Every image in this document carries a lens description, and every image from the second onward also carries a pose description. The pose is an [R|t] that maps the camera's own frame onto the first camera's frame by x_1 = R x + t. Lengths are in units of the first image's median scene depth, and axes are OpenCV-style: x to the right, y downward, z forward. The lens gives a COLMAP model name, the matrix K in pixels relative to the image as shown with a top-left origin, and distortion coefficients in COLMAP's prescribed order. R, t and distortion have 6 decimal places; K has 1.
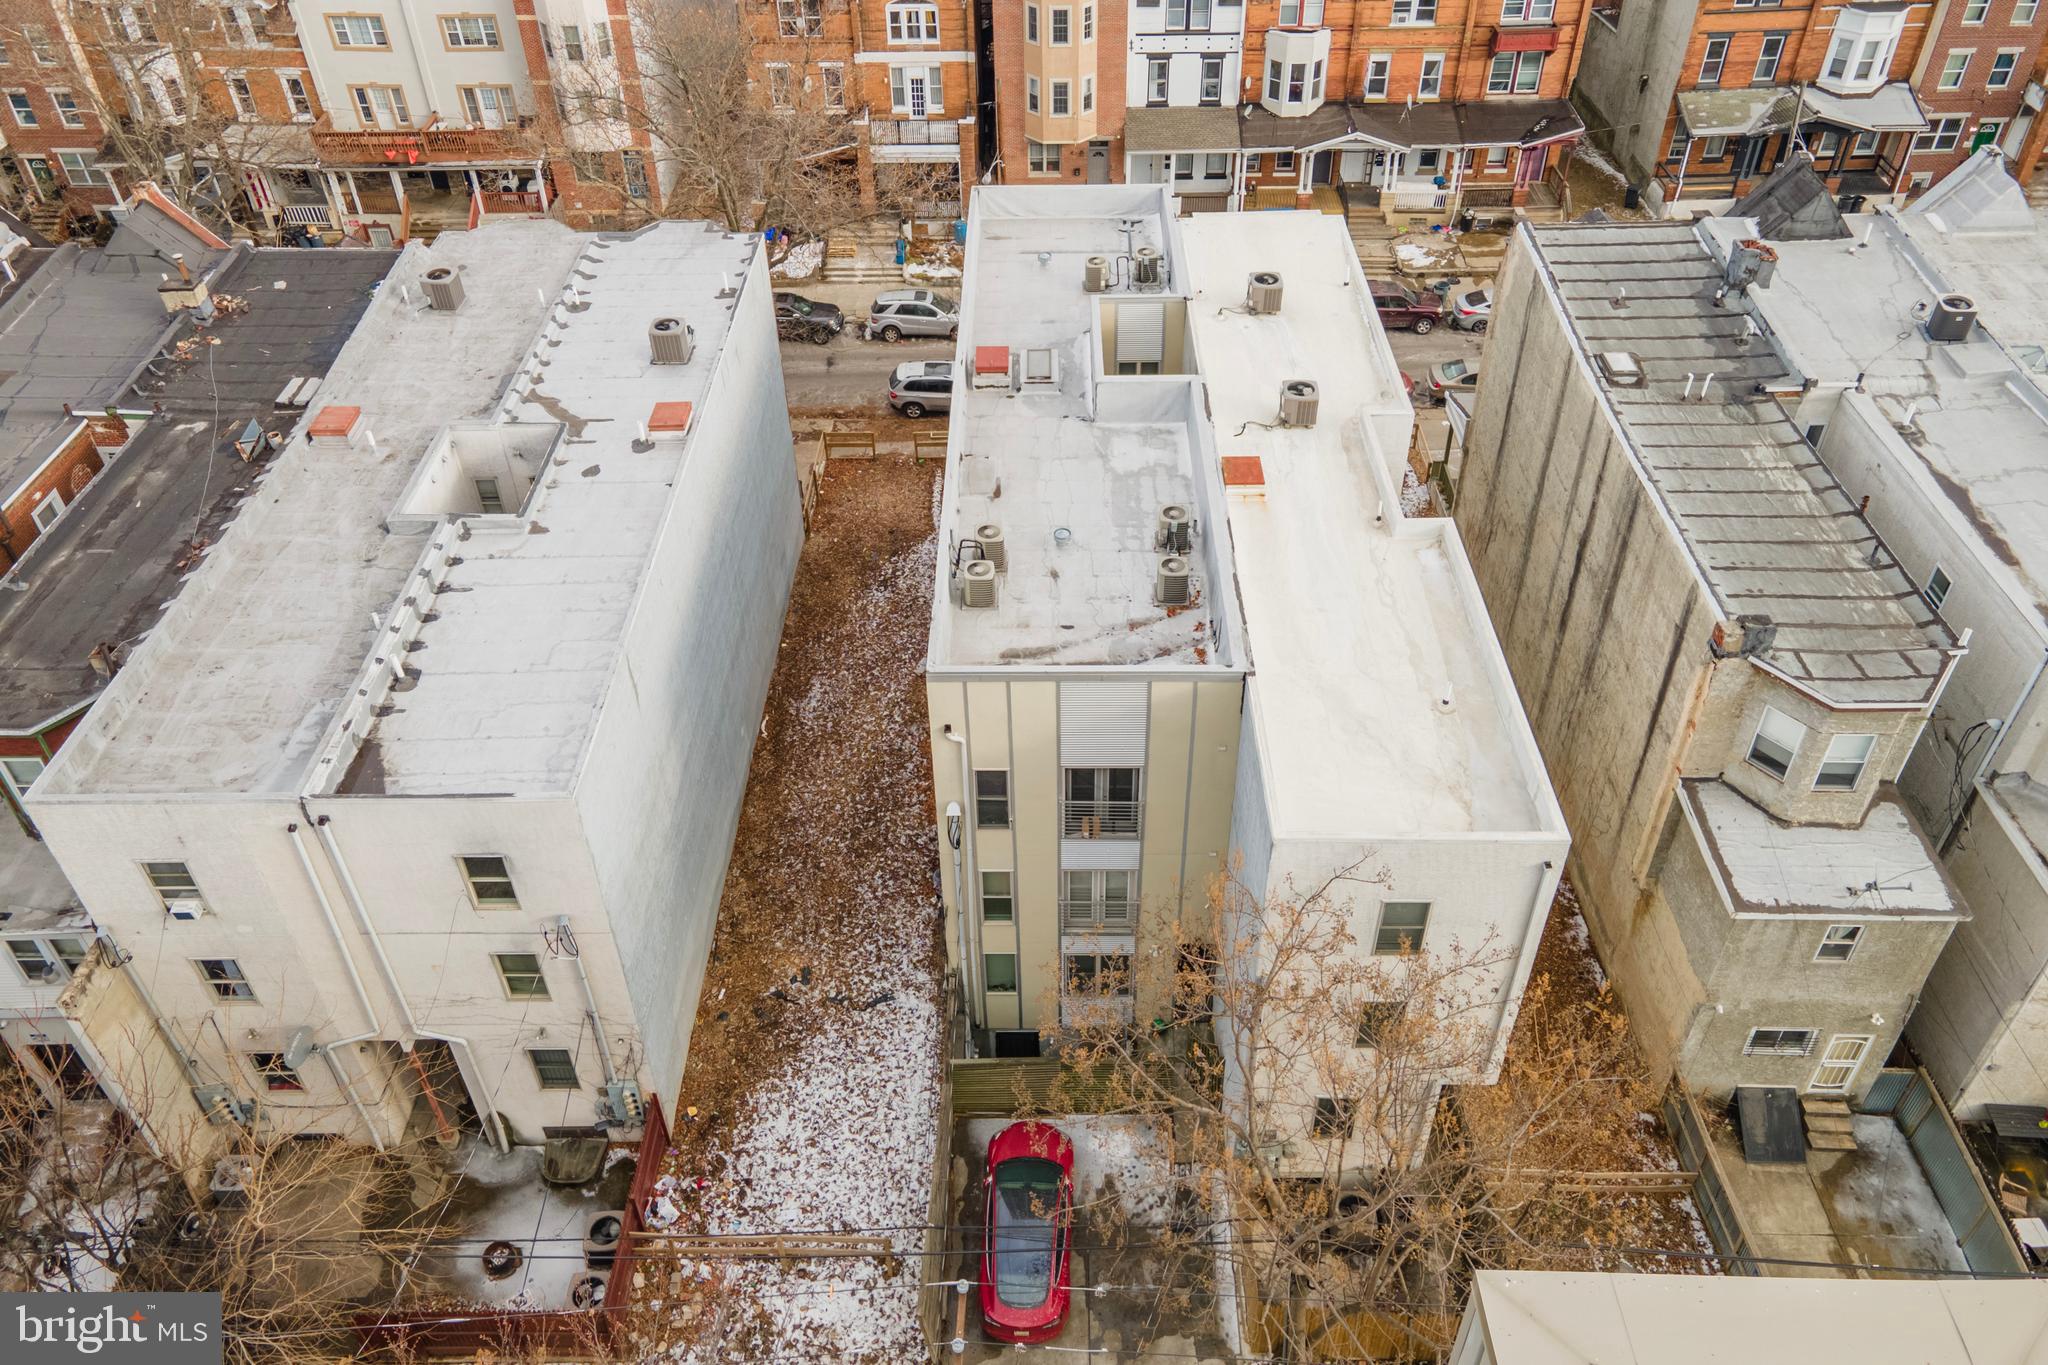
lens RADIAL K [[1518.2, 0, 1012.3], [0, 1518.2, 683.3], [0, 0, 1]] dist [0.029773, 0.001463]
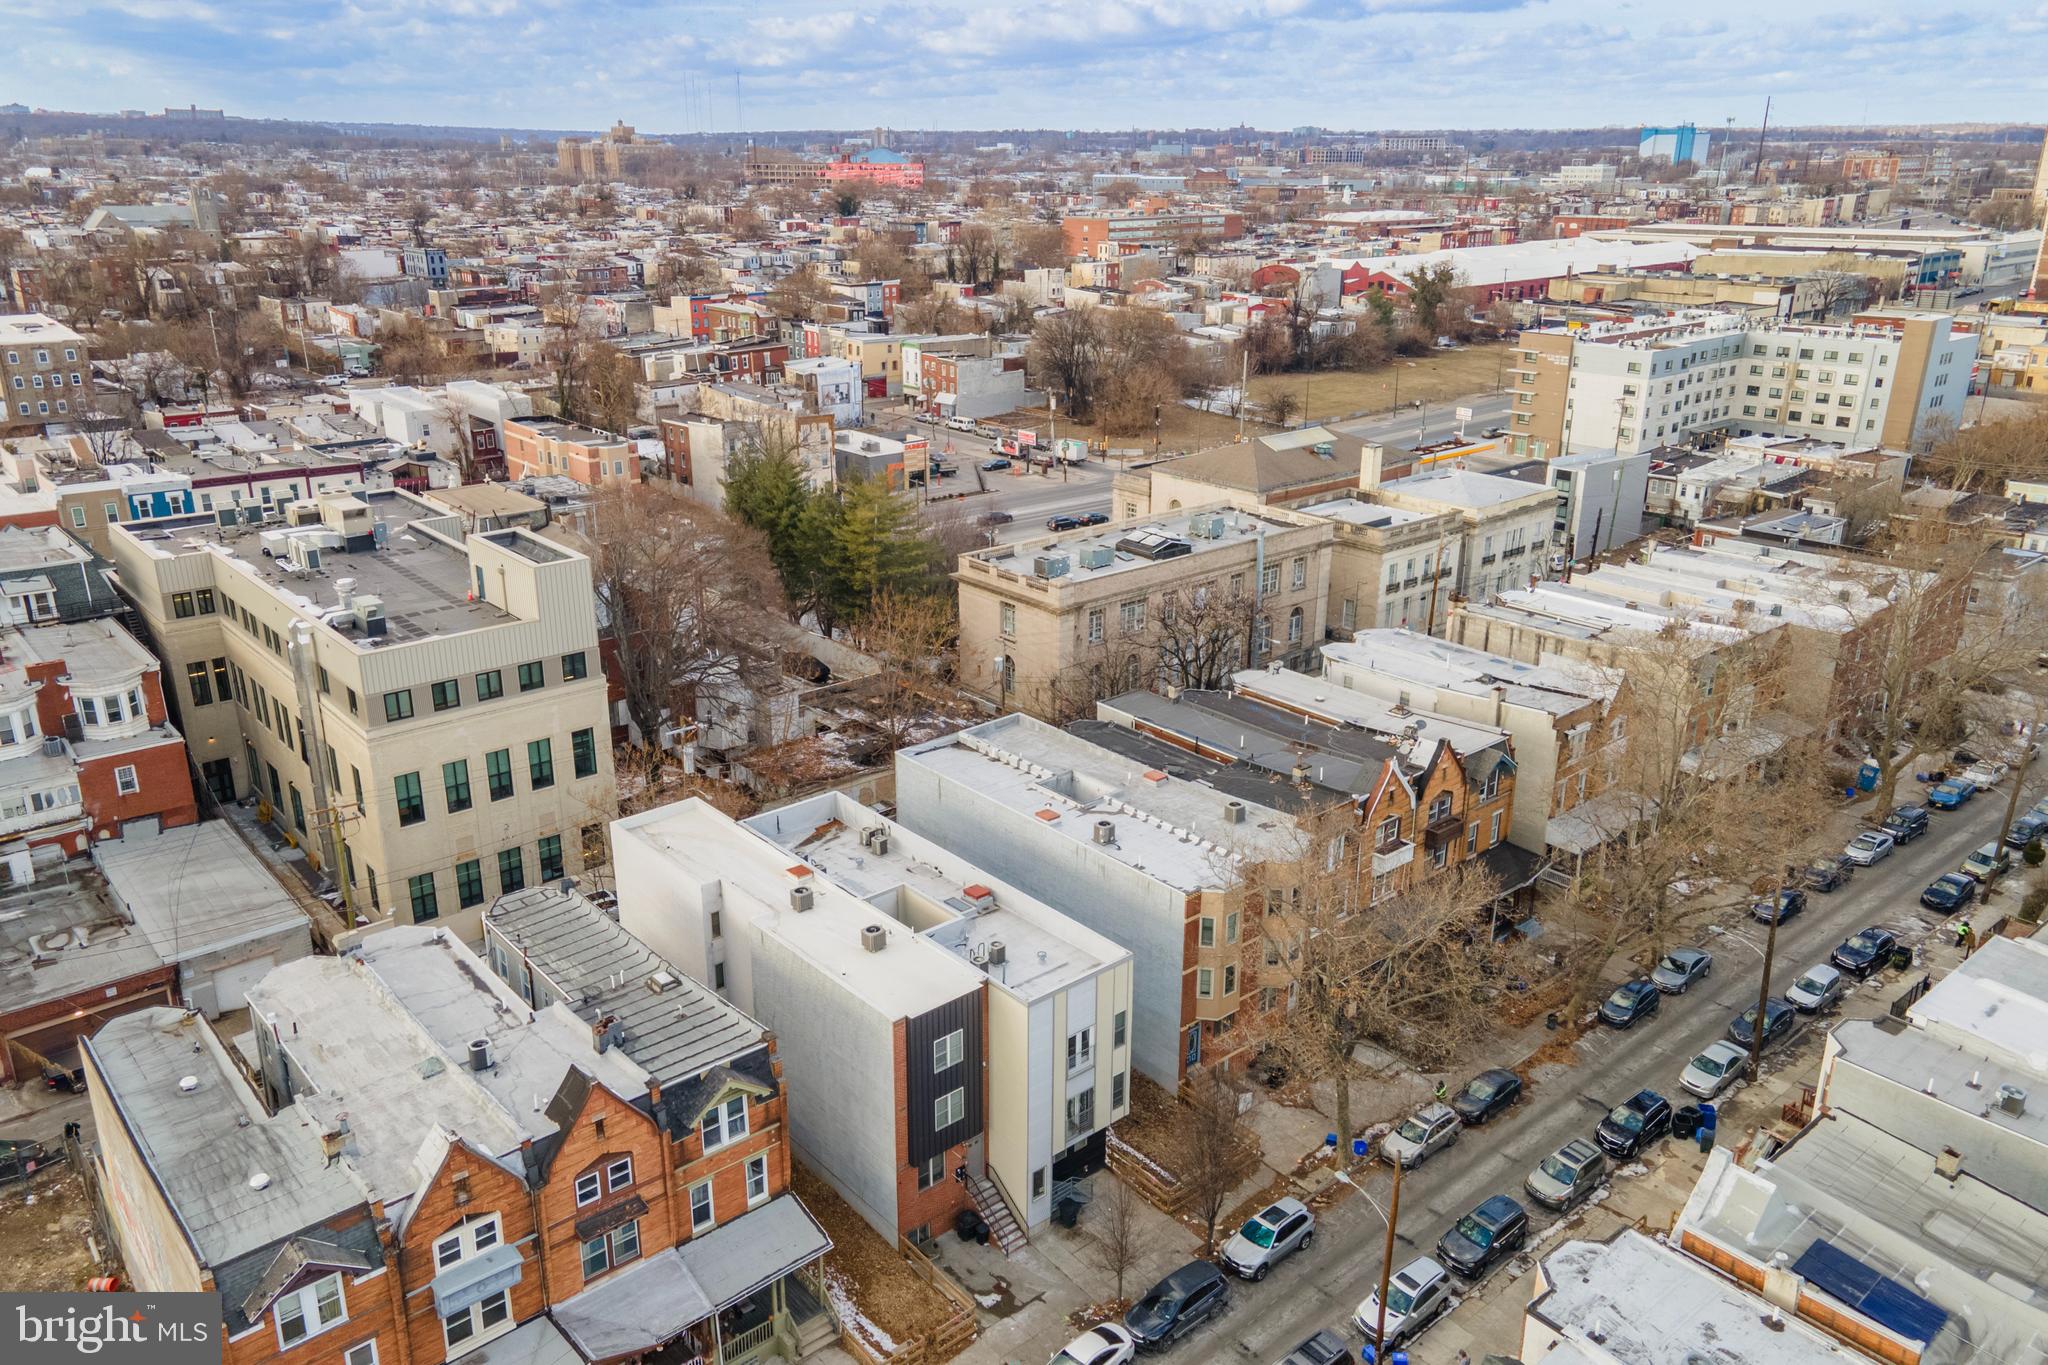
lens RADIAL K [[1536.8, 0, 992.3], [0, 1536.8, 686.3], [0, 0, 1]] dist [0.001505, 0.104432]
pose [[-0.736650, 0.242524, -0.631292, 1.159855], [-0.421581, 0.565221, 0.709080, -1.798537], [0.528788, 0.788484, -0.314126, 1.508770]]
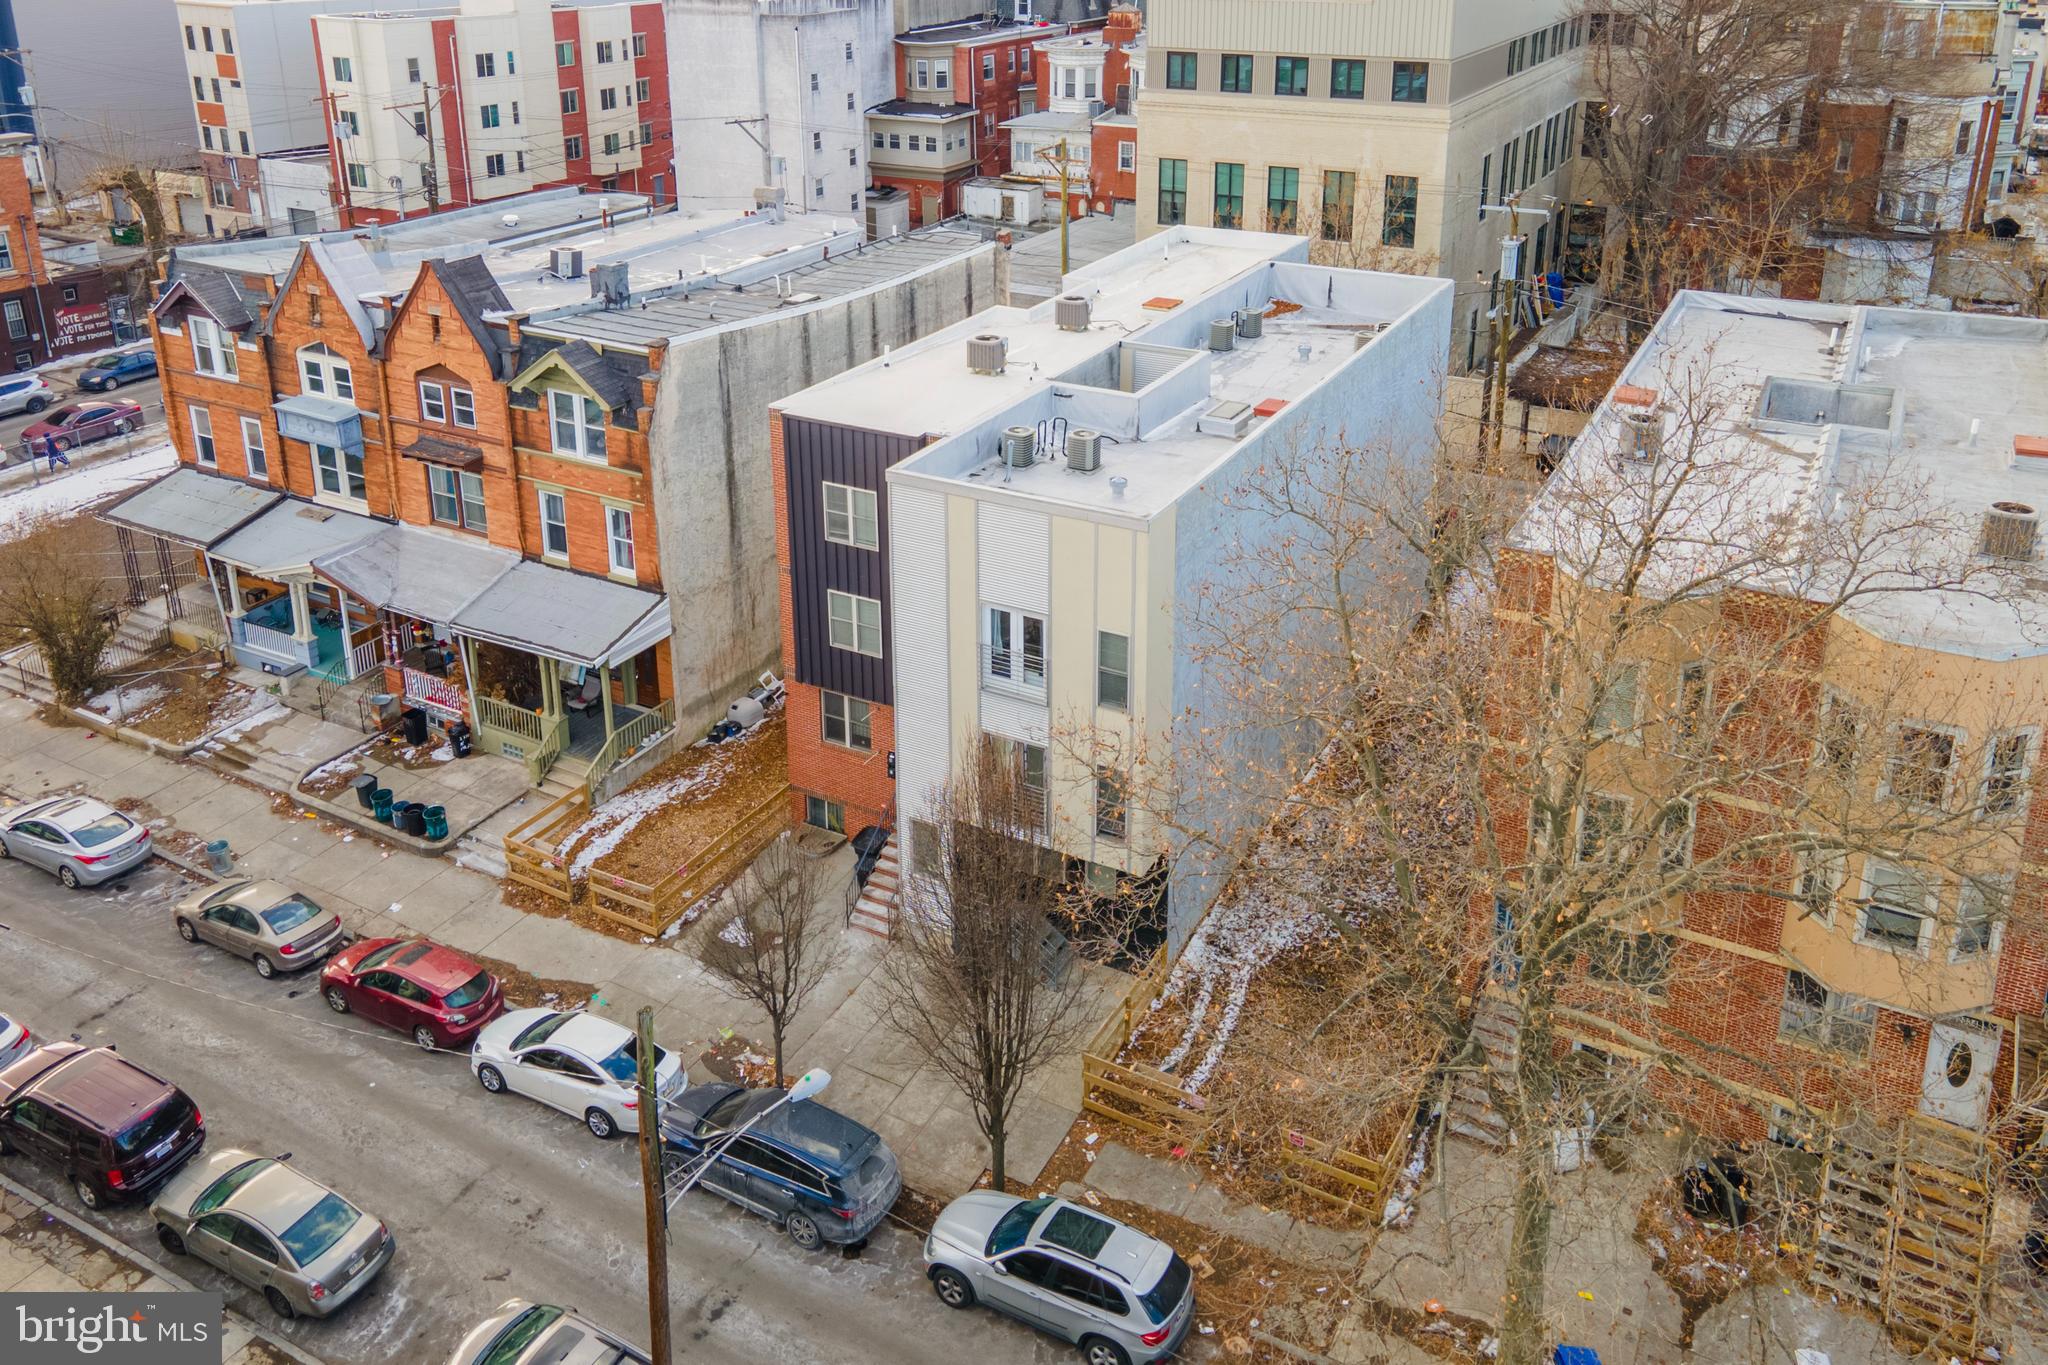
lens RADIAL K [[1669.9, 0, 978.3], [0, 1669.9, 432.0], [0, 0, 1]] dist [0.019187, 0.012930]
pose [[-0.876199, -0.121471, 0.466391, -0.360973], [0.333923, 0.544786, 0.769223, -1.135538], [-0.347521, 0.829731, -0.436779, 1.654704]]
